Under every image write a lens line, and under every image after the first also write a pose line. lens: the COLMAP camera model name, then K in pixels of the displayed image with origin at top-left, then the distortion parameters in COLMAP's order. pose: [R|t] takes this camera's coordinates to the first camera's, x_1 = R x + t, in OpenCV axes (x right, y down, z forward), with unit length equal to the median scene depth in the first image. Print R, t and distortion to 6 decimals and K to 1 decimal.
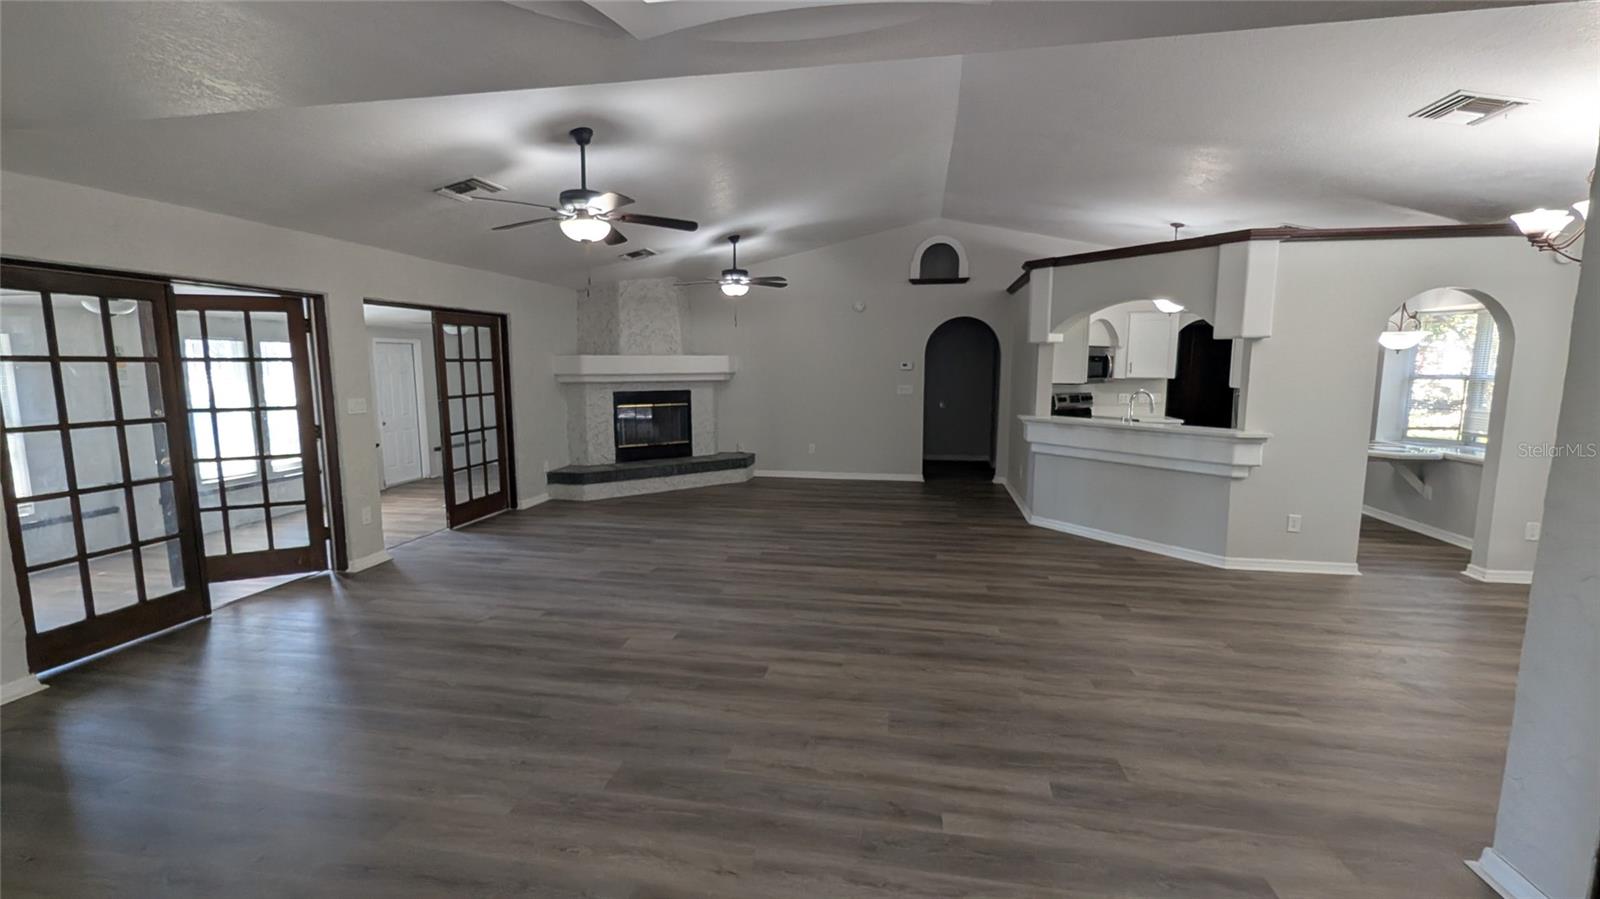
lens RADIAL K [[654.9, 0, 798.0], [0, 654.9, 449.1], [0, 0, 1]] dist [-0.000941, 0.001803]
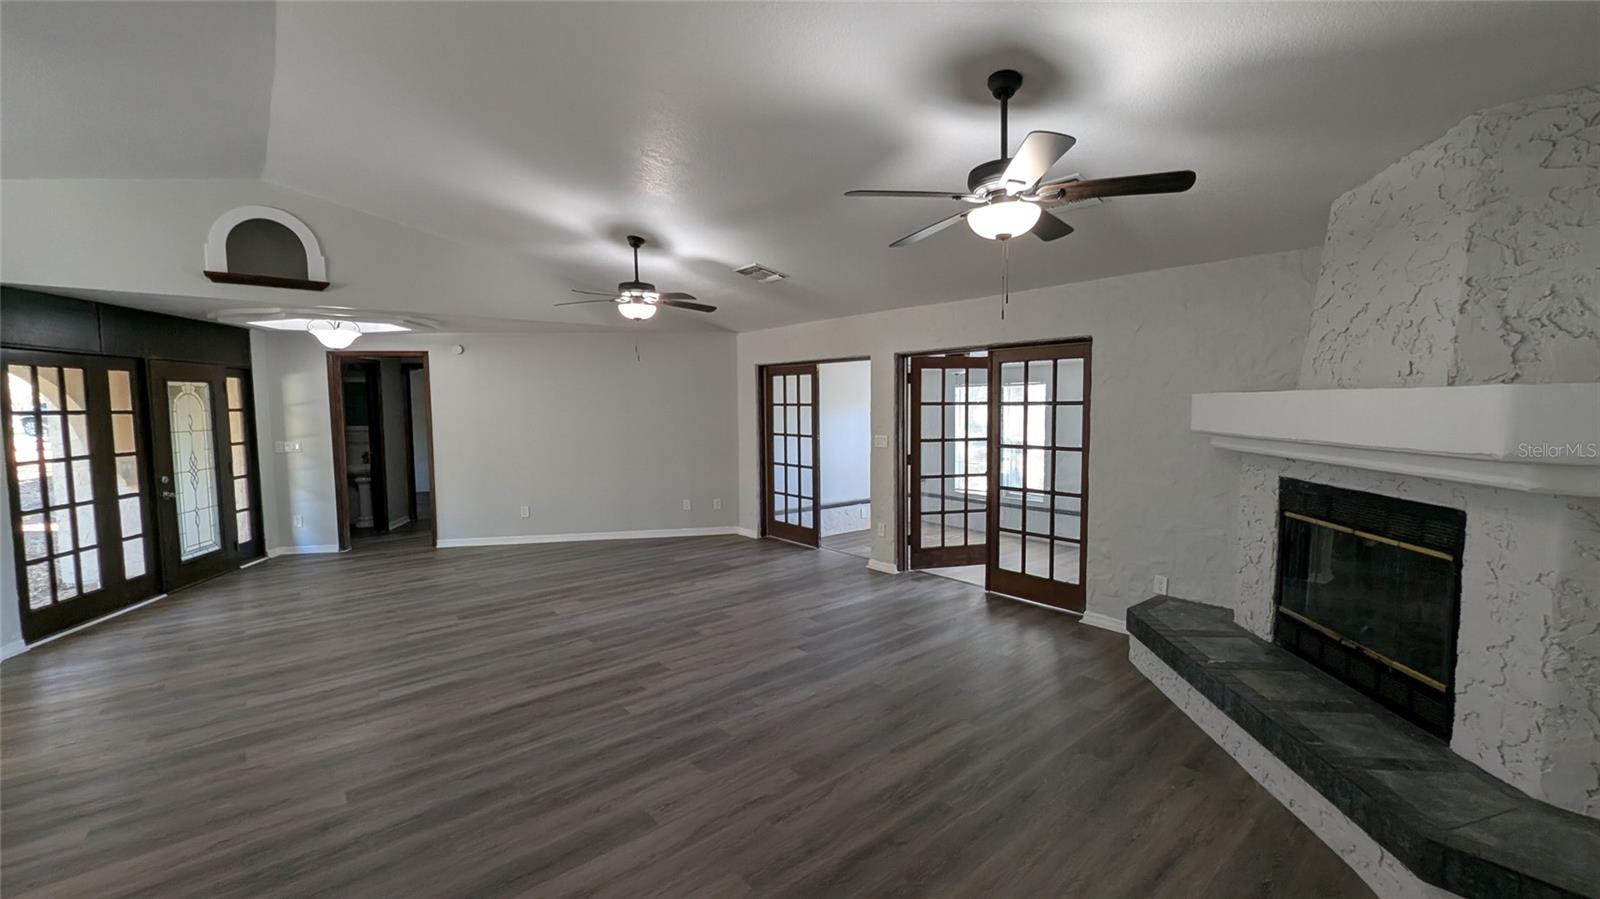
lens RADIAL K [[654.9, 0, 796.7], [0, 654.9, 446.5], [0, 0, 1]] dist [-0.000941, 0.001803]
pose [[-0.641110, 0.060495, -0.765061, 0.306240], [-0.090637, 0.983943, 0.153756, -0.183612], [0.762078, 0.167917, -0.625333, 1.310585]]
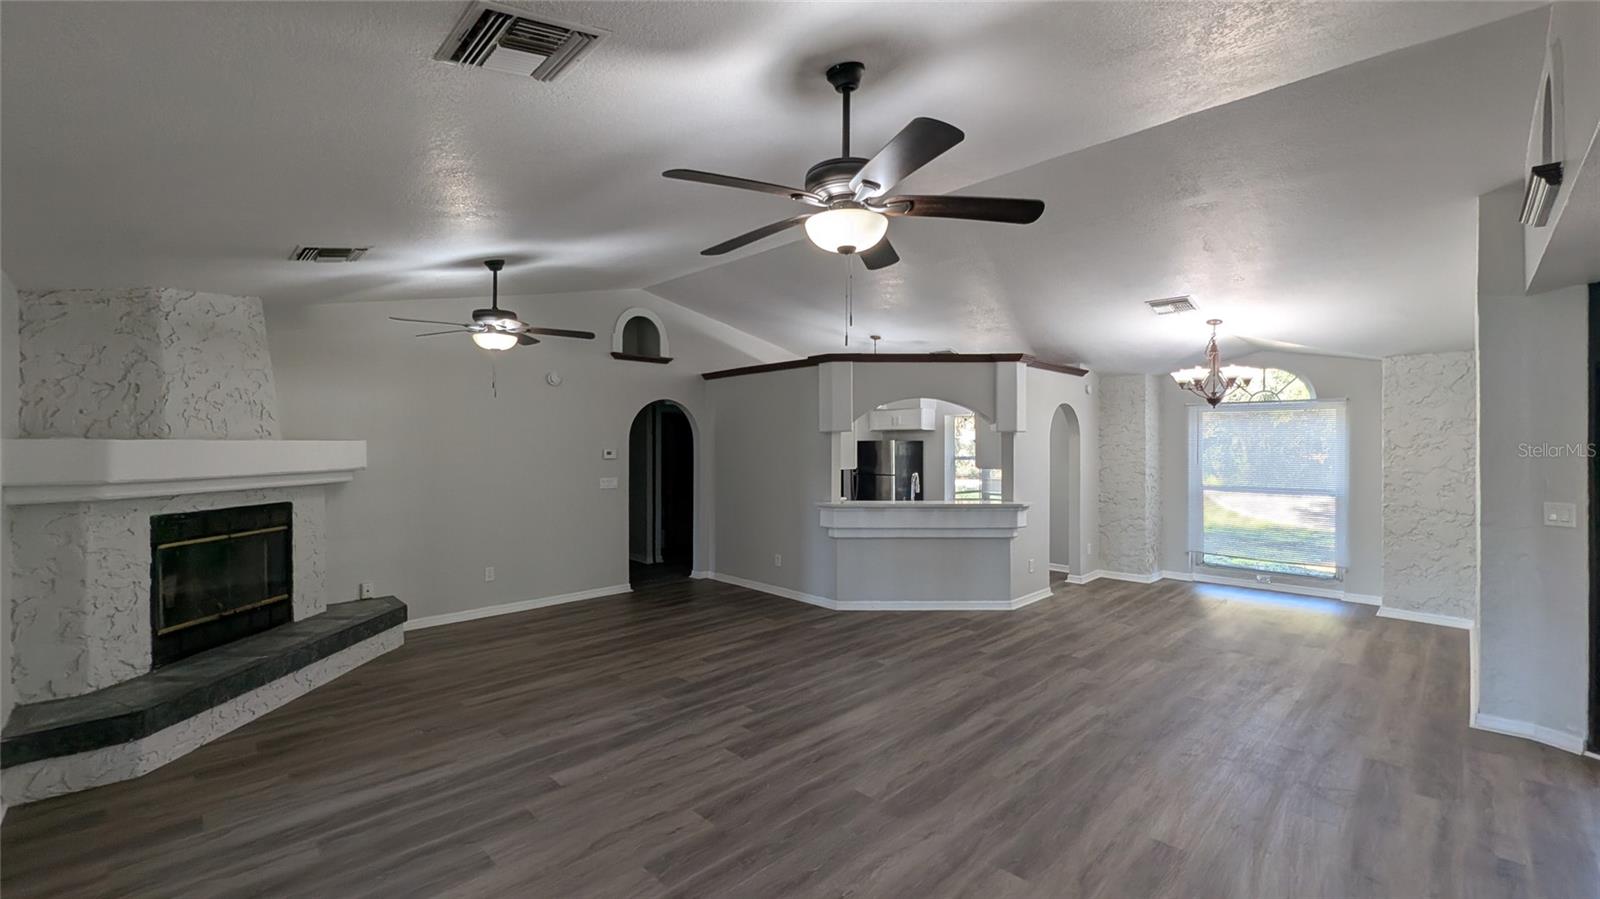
lens RADIAL K [[654.9, 0, 796.0], [0, 654.9, 451.4], [0, 0, 1]] dist [-0.000941, 0.001803]
pose [[0.578756, -0.007566, 0.815465, -0.507472], [0.108055, 0.991852, -0.067487, -0.067172], [-0.808310, 0.127174, 0.574858, 0.453569]]
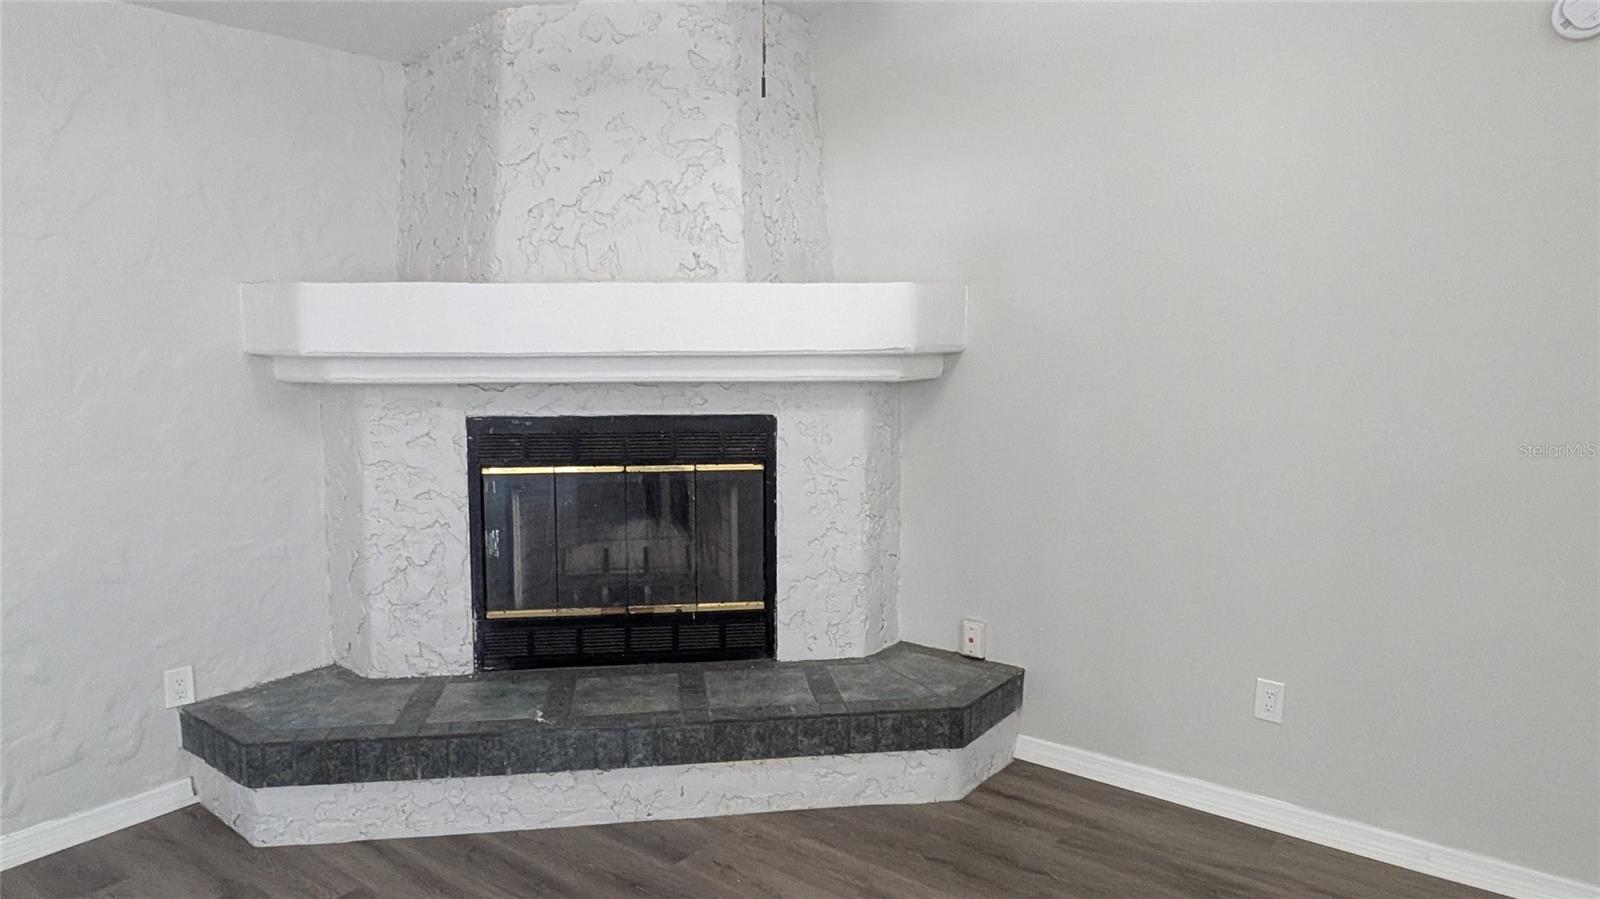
lens RADIAL K [[1022.4, 0, 803.9], [0, 1022.4, 437.9], [0, 0, 1]] dist [-0.007677, 0.000363]
pose [[0.891601, 0.053398, -0.449663, 0.043969], [-0.060392, 0.998174, -0.001212, -0.111579], [0.448777, 0.028237, 0.893197, 0.875491]]
